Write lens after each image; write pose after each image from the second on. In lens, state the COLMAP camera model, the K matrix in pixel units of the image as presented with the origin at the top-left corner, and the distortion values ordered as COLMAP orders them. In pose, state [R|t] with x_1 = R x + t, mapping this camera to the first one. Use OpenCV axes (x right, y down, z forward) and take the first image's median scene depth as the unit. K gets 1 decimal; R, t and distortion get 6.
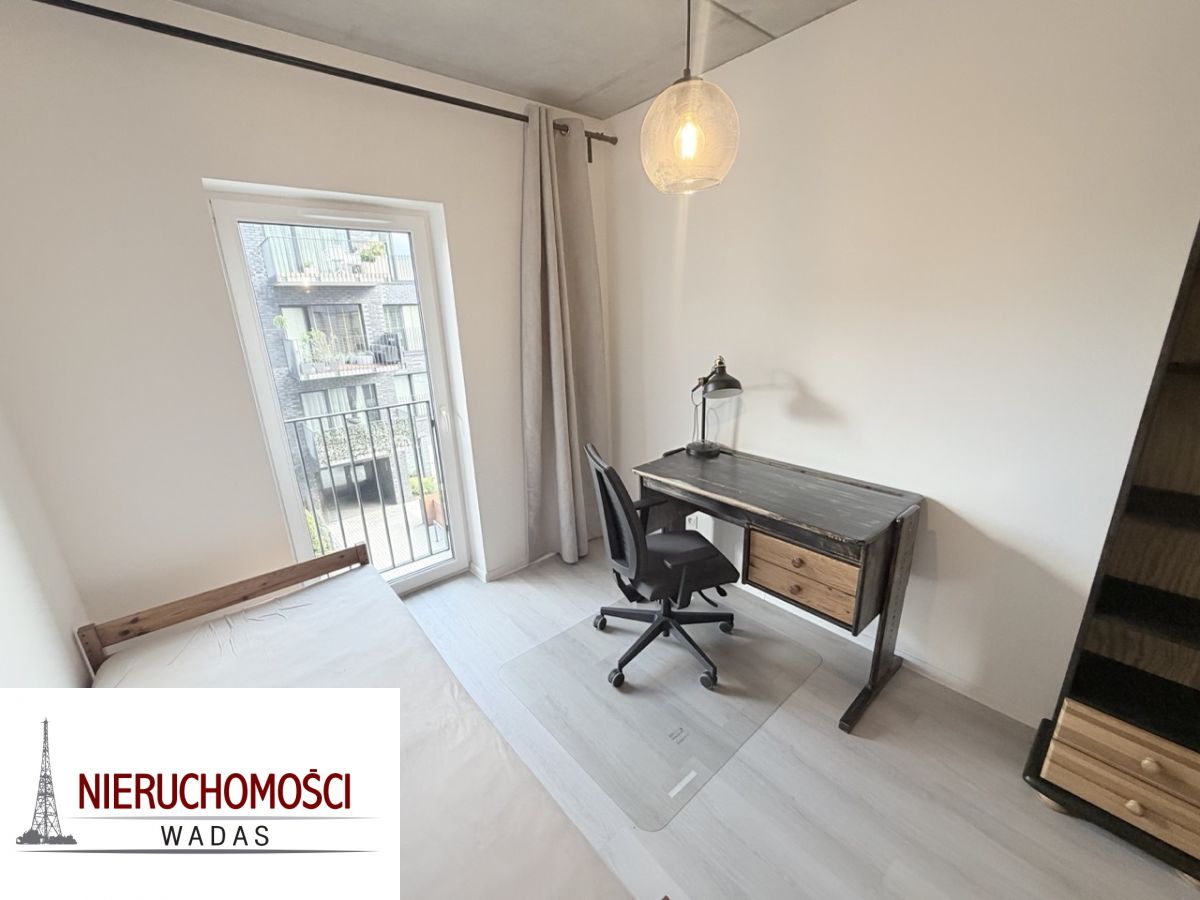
lens RADIAL K [[478.4, 0, 595.1], [0, 478.4, 451.4], [0, 0, 1]] dist [-0.000502, 0.000174]
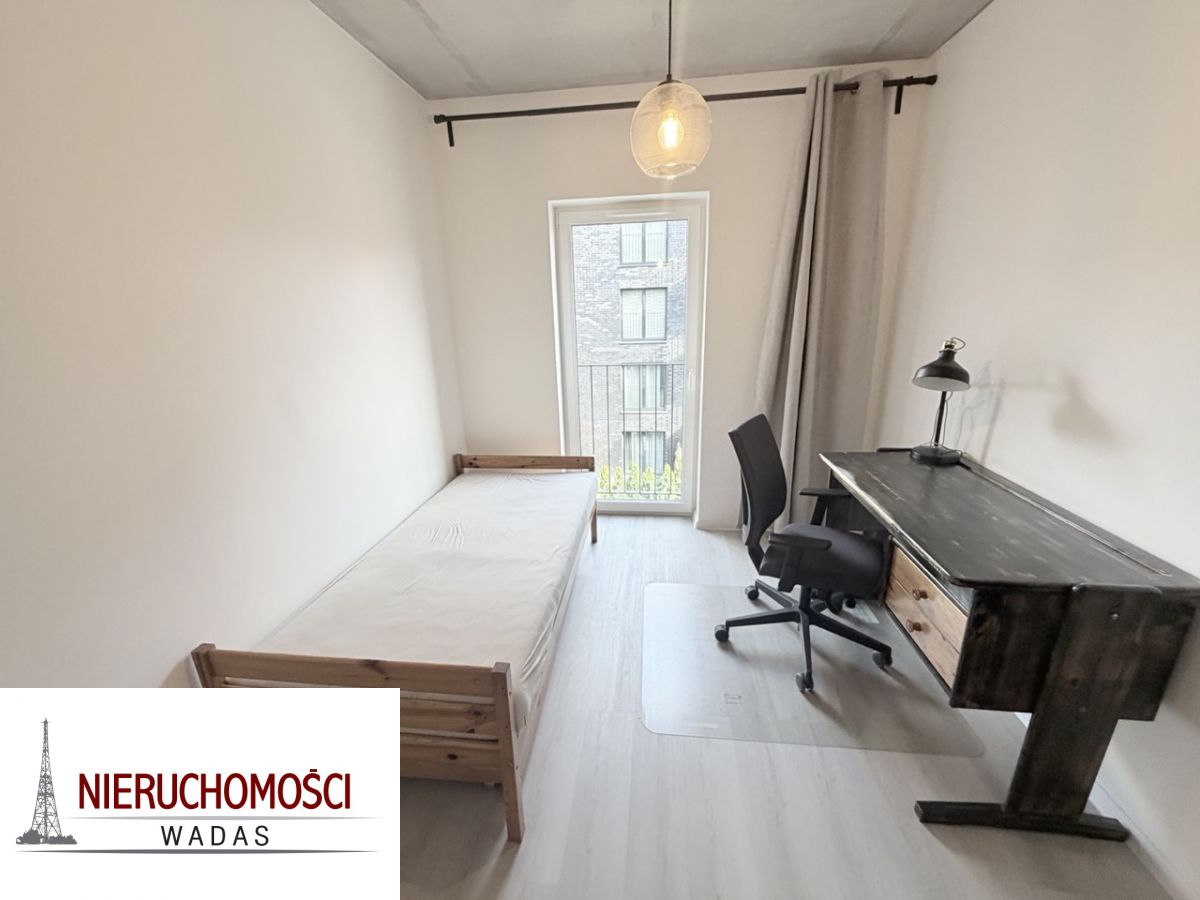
lens RADIAL K [[478.4, 0, 595.1], [0, 478.4, 451.4], [0, 0, 1]] dist [-0.000502, 0.000174]
pose [[0.681232, 0.229865, -0.695043, 0.492067], [-0.203919, 0.971431, 0.121405, 0.010778], [0.703093, 0.059027, 0.708644, 0.026231]]
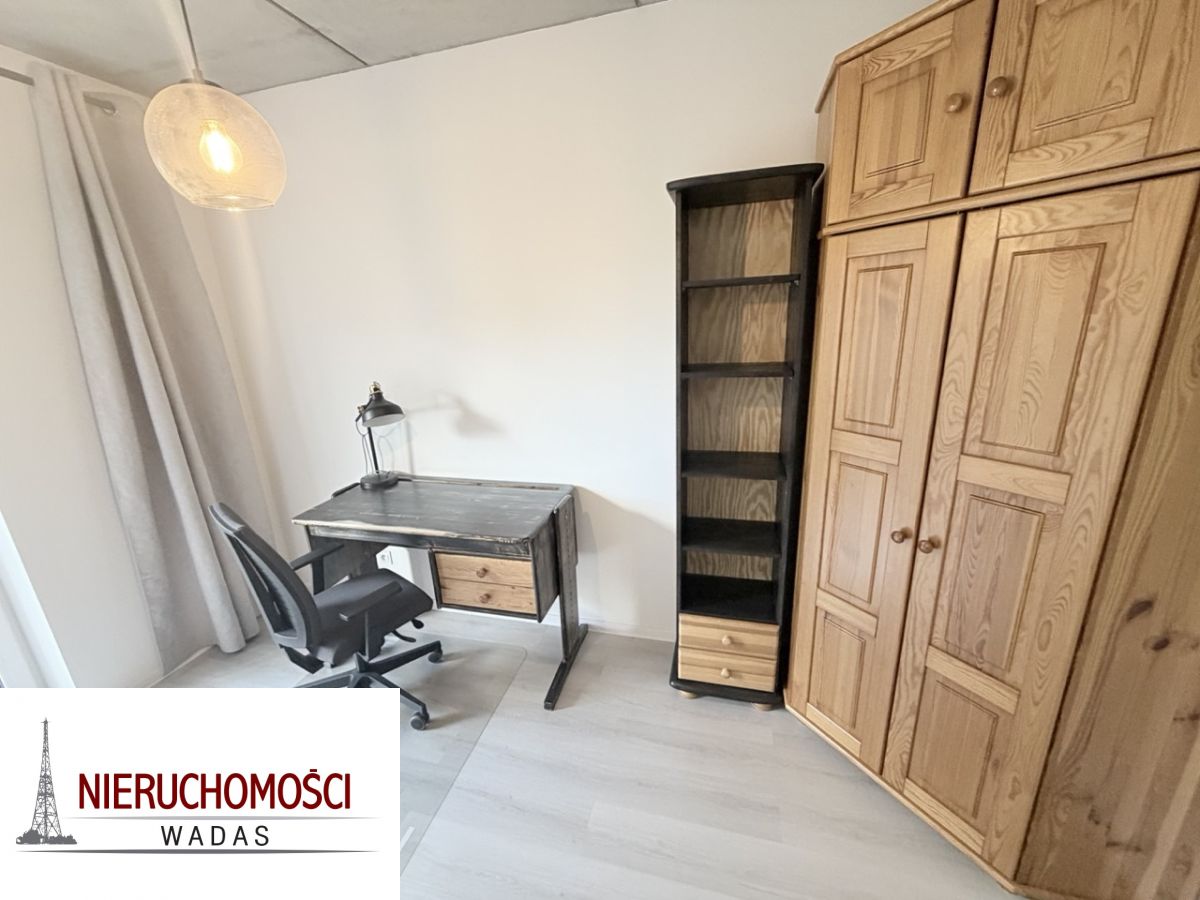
lens RADIAL K [[478.4, 0, 595.1], [0, 478.4, 451.4], [0, 0, 1]] dist [-0.000502, 0.000174]
pose [[0.822654, -0.159309, 0.545767, 0.087935], [0.179606, 0.983602, 0.016387, 0.000053], [-0.539428, 0.084543, 0.837777, -0.026663]]
